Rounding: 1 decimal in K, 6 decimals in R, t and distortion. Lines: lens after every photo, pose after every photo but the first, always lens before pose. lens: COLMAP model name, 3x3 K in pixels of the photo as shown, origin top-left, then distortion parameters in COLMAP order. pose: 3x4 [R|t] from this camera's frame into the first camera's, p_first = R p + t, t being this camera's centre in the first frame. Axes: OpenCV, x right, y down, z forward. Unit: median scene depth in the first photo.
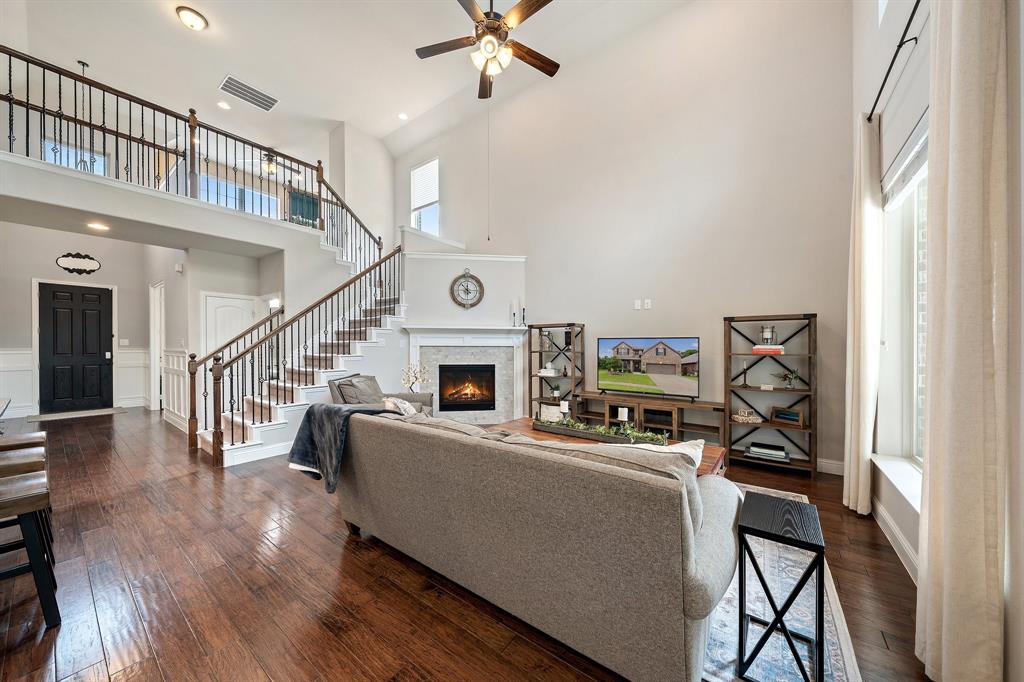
lens RADIAL K [[354.0, 0, 496.7], [0, 354.0, 346.7], [0, 0, 1]] dist [0.003566, -0.000323]
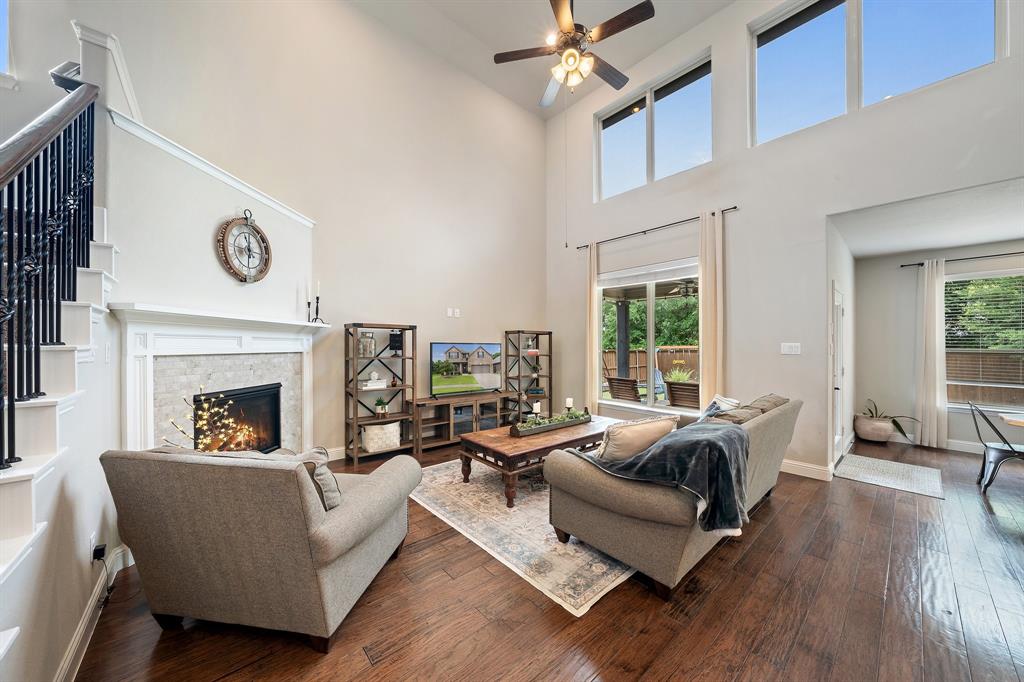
lens RADIAL K [[354.0, 0, 506.7], [0, 354.0, 340.0], [0, 0, 1]] dist [0.003566, -0.000323]
pose [[0.193936, 0.013172, 0.980926, -0.553285], [-0.002723, 0.999913, -0.012888, -0.016707], [-0.981010, -0.000172, 0.193955, 0.528273]]
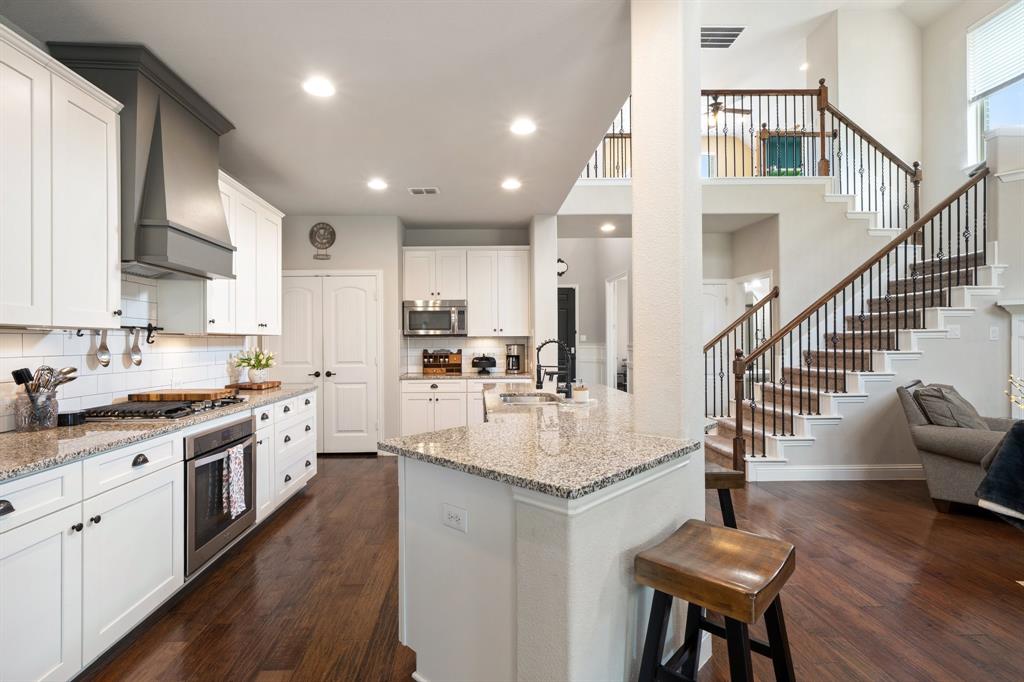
lens RADIAL K [[481.3, 0, 493.2], [0, 481.3, 344.5], [0, 0, 1]] dist [0.002916, 0.000868]
pose [[0.636117, -0.003402, -0.771585, -0.180101], [0.006021, 0.999982, 0.000555, 0.005303], [0.771569, -0.004999, 0.636126, -0.139133]]
